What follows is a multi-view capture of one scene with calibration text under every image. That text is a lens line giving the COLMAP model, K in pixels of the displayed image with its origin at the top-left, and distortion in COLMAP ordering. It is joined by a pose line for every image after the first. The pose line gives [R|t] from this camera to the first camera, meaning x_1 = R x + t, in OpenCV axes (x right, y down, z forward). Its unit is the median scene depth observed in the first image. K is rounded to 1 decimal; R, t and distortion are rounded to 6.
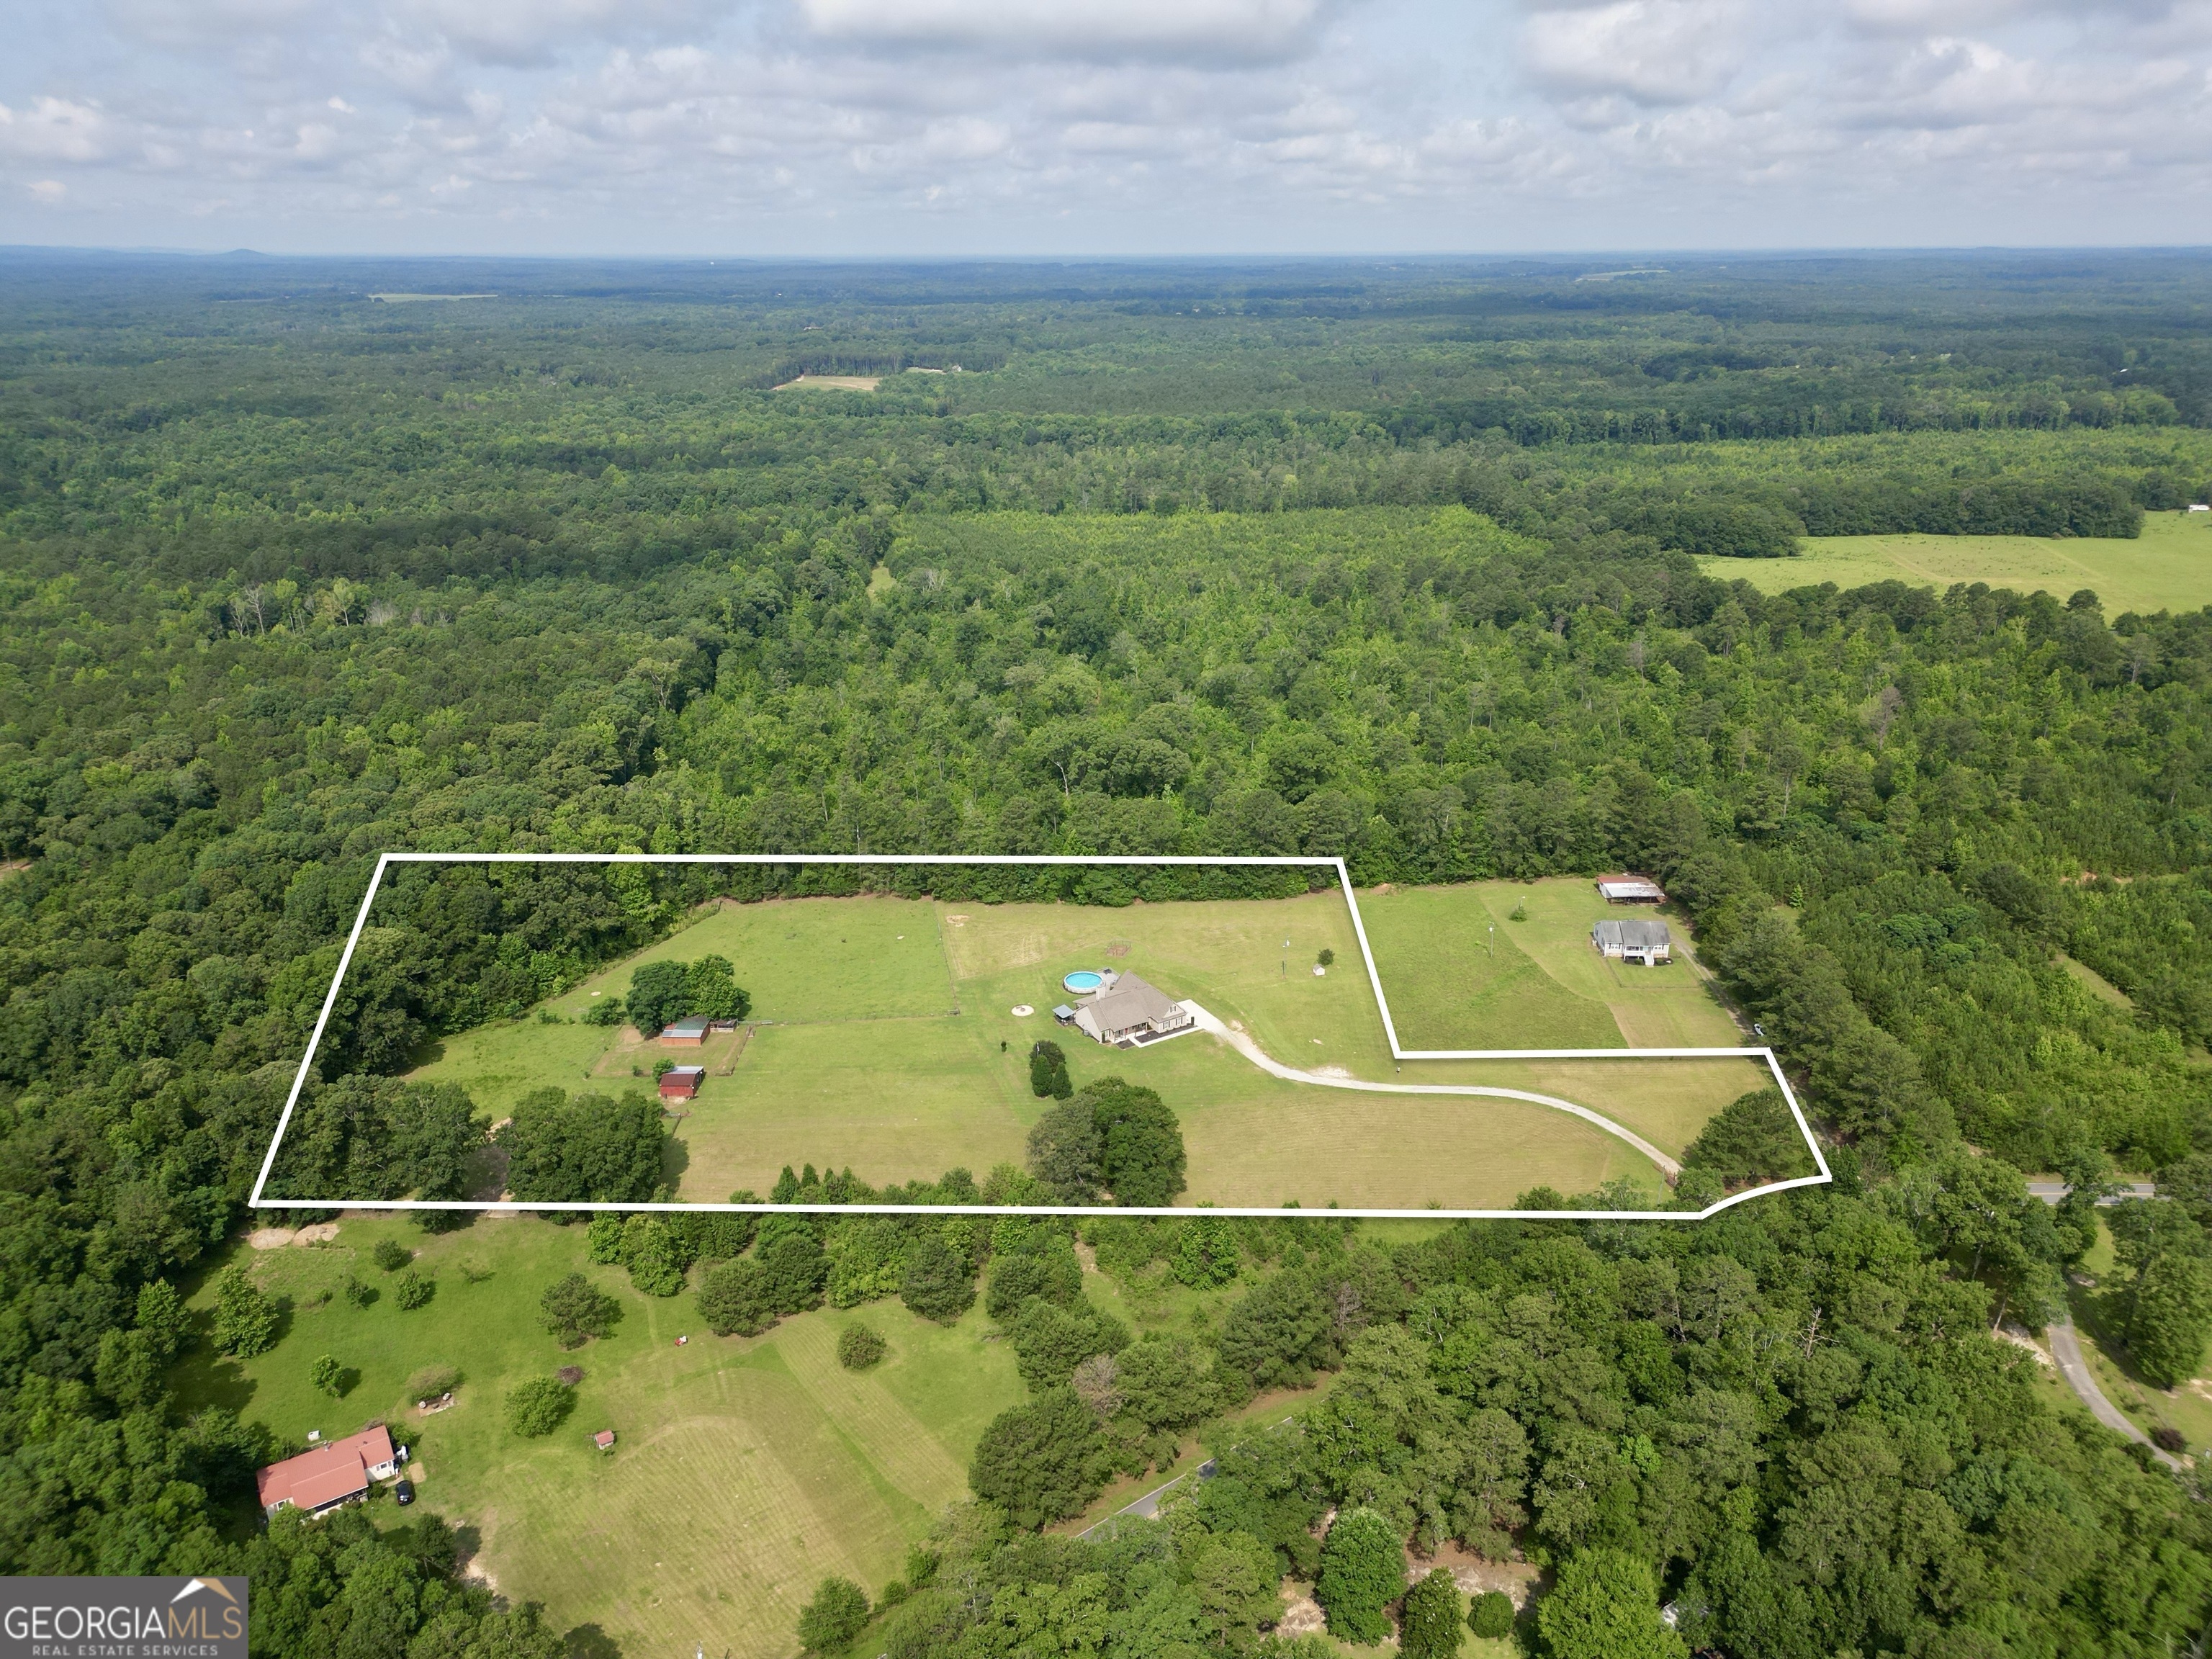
lens RADIAL K [[1569.3, 0, 1079.4], [0, 1569.3, 741.8], [0, 0, 1]] dist [0.061291, -0.042083]
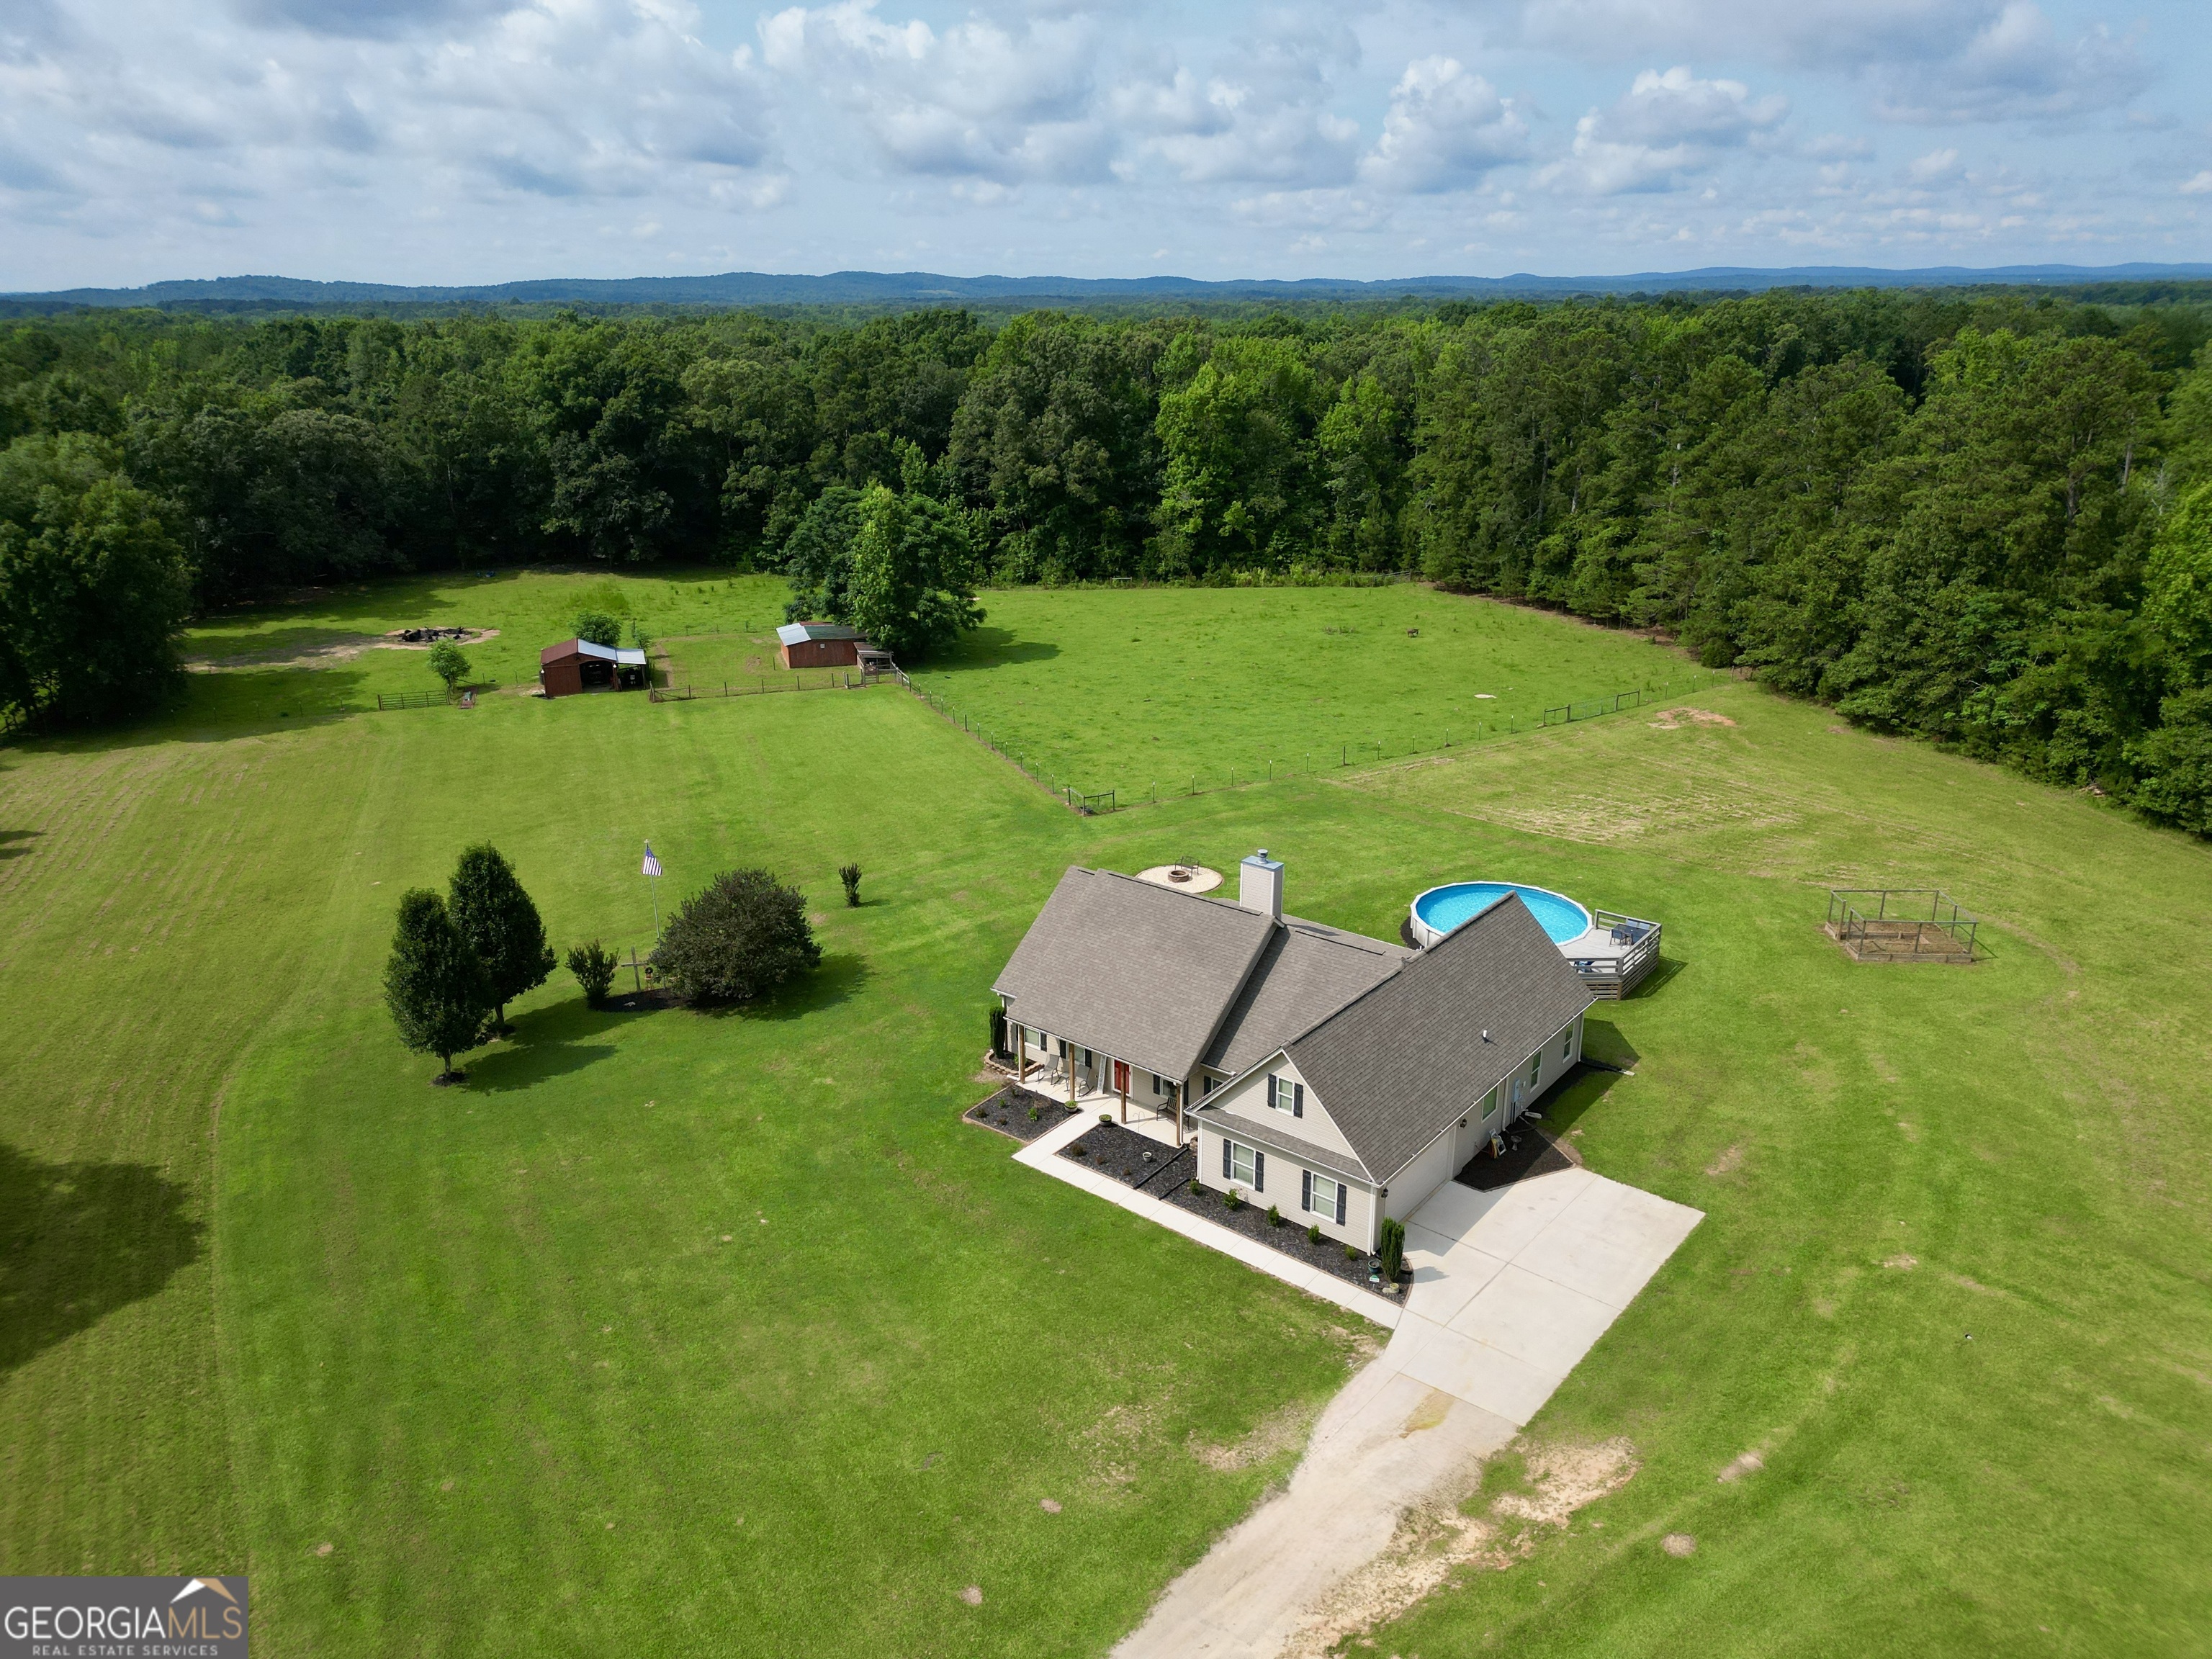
lens RADIAL K [[1513.2, 0, 1106.0], [0, 1513.2, 829.5], [0, 0, 1]] dist [0.106438, -0.139412]
pose [[0.320314, 0.306535, -0.896345, 0.064876], [-0.273103, 0.935907, 0.222470, 0.040625], [0.907091, 0.173534, 0.383500, 0.324445]]
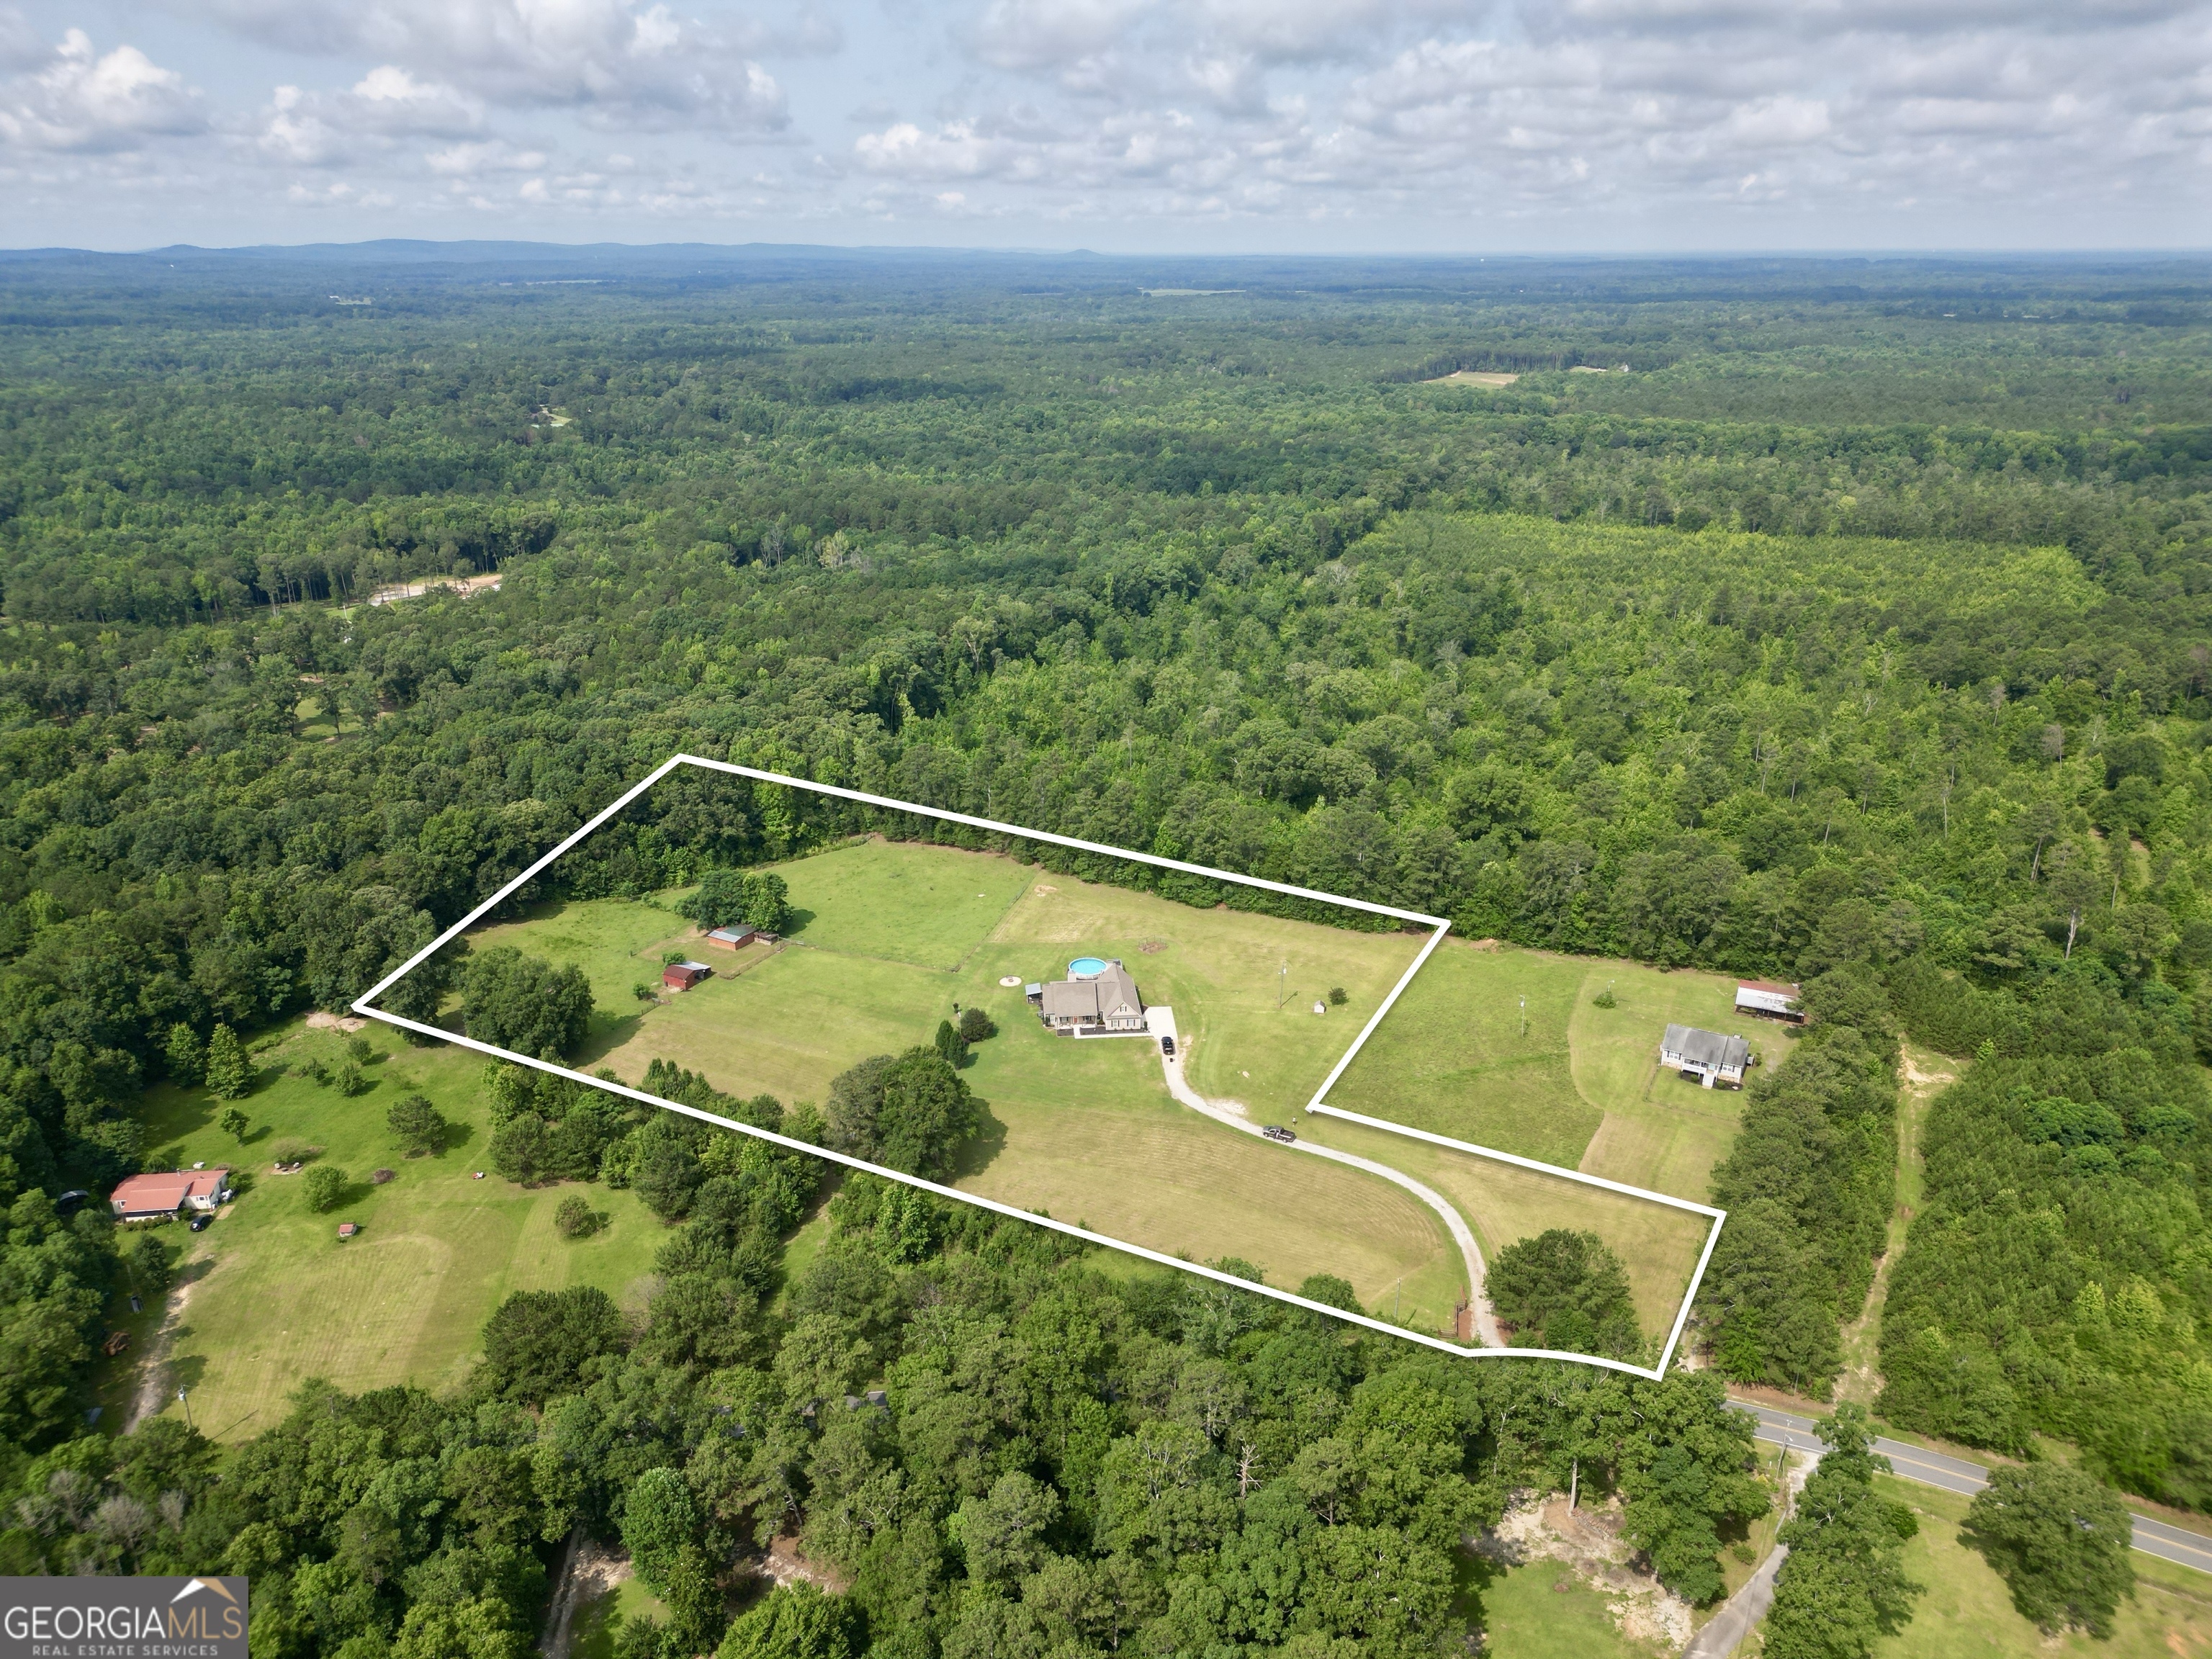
lens RADIAL K [[1511.6, 0, 1106.0], [0, 1511.6, 829.5], [0, 0, 1]] dist [0.073711, -0.061366]
pose [[0.893009, 0.163387, -0.419332, 0.151001], [-0.137259, 0.986256, 0.091973, -0.009271], [0.428596, -0.024575, 0.903162, 0.050696]]
